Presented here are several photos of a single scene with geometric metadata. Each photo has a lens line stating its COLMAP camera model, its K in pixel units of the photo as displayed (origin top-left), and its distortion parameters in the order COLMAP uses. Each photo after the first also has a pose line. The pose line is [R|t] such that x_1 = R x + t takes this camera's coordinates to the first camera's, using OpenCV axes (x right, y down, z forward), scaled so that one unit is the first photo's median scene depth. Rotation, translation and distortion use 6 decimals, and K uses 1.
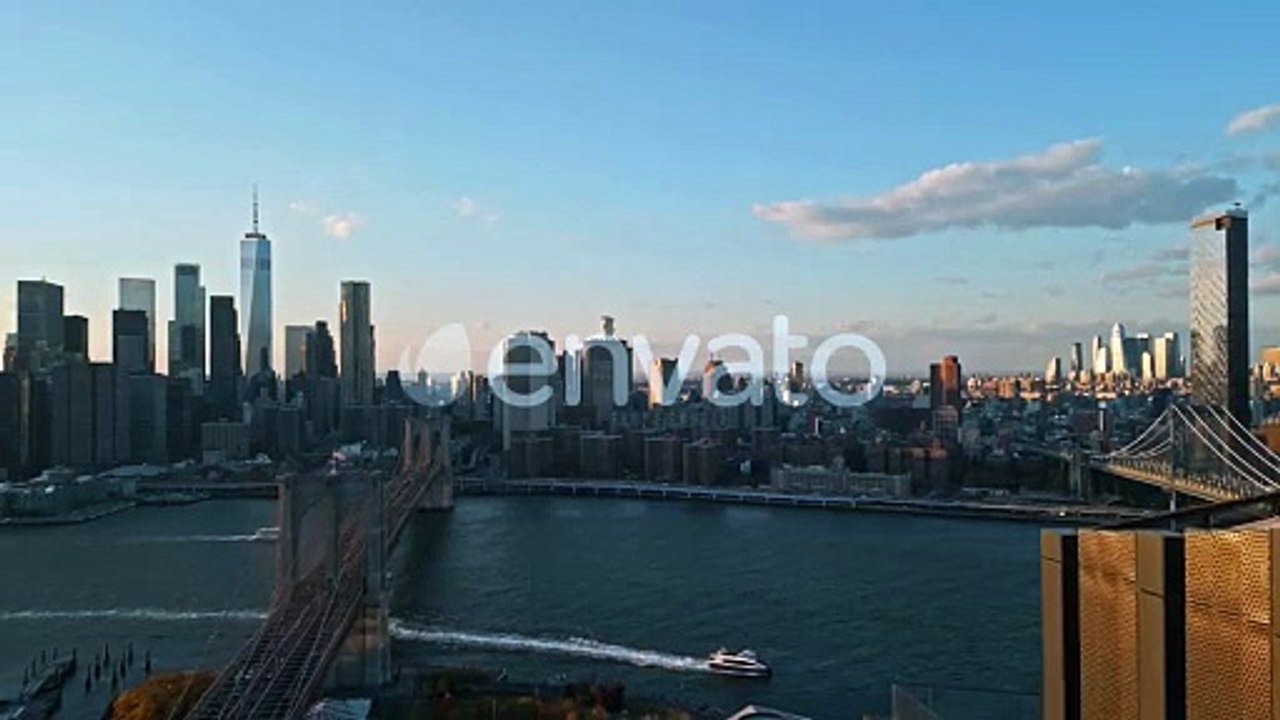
lens RADIAL K [[902.8, 0, 640.0], [0, 902.8, 360.0], [0, 0, 1]] dist [0.150763, -0.218954]
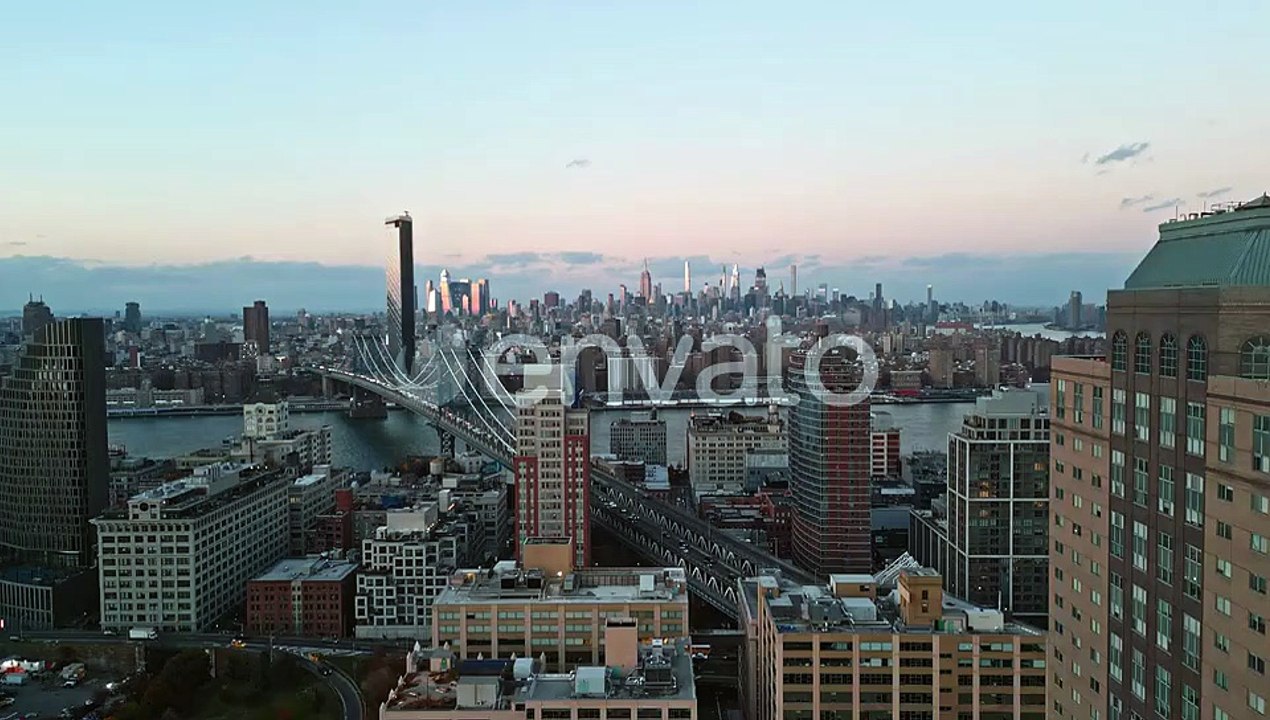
lens RADIAL K [[929.7, 0, 635.0], [0, 929.7, 360.0], [0, 0, 1]] dist [0.093555, -0.100096]
pose [[0.808795, -0.033855, 0.587115, -0.008395], [-0.005873, 0.997827, 0.065628, -0.011714], [-0.588061, -0.056528, 0.806839, -0.384805]]
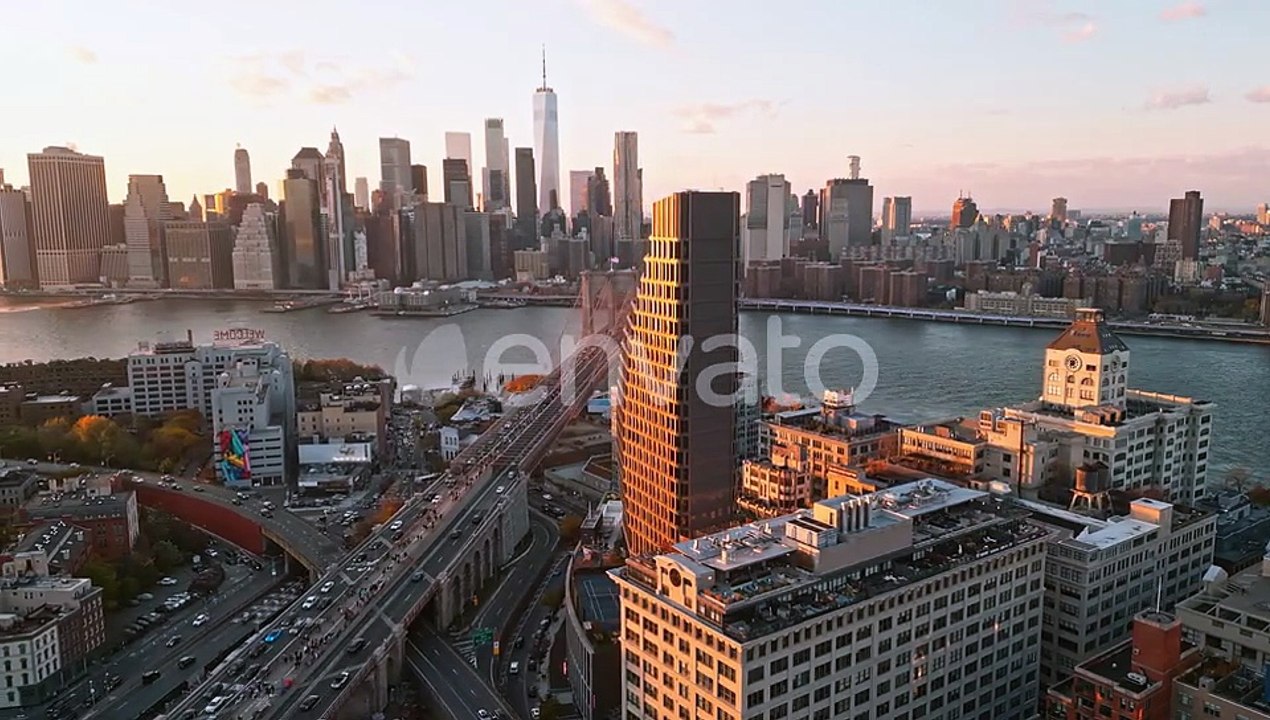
lens RADIAL K [[929.7, 0, 635.0], [0, 929.7, 360.0], [0, 0, 1]] dist [0.093555, -0.100096]
pose [[0.956886, 0.043878, -0.287130, 0.066605], [0.006049, 0.985300, 0.170725, -0.002898], [0.290400, -0.165102, 0.942555, -0.203339]]
